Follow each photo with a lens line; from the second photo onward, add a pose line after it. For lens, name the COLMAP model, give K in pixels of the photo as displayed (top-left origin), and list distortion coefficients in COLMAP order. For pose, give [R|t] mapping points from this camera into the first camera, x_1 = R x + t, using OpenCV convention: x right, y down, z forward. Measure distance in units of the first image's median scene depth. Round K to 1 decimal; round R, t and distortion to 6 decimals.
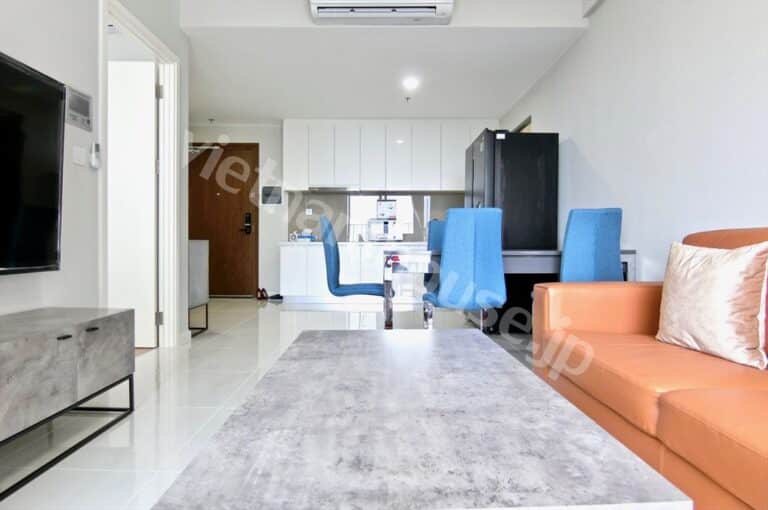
lens RADIAL K [[418.8, 0, 384.0], [0, 418.8, 255.0], [0, 0, 1]] dist [-0.033964, 0.000508]
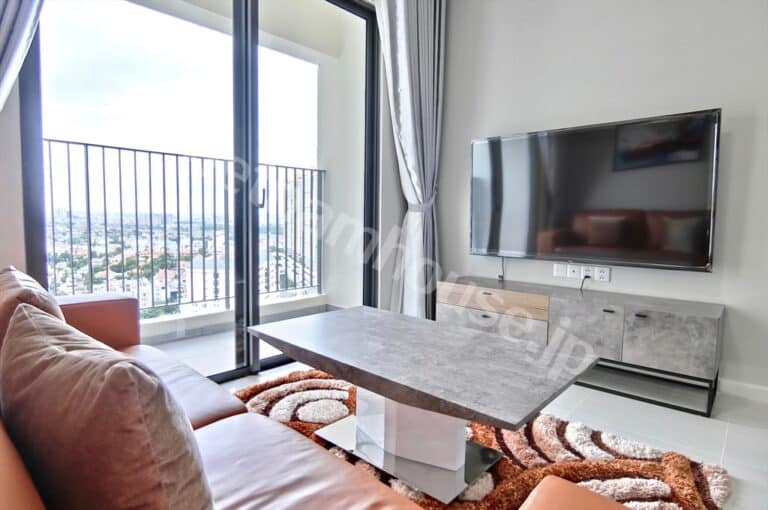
lens RADIAL K [[418.8, 0, 384.0], [0, 418.8, 255.0], [0, 0, 1]] dist [-0.033964, 0.000508]
pose [[-0.688283, 0.049229, -0.723770, 0.839516], [-0.027926, 0.995157, 0.094245, -0.117791], [0.724904, 0.085079, -0.683576, 1.390363]]
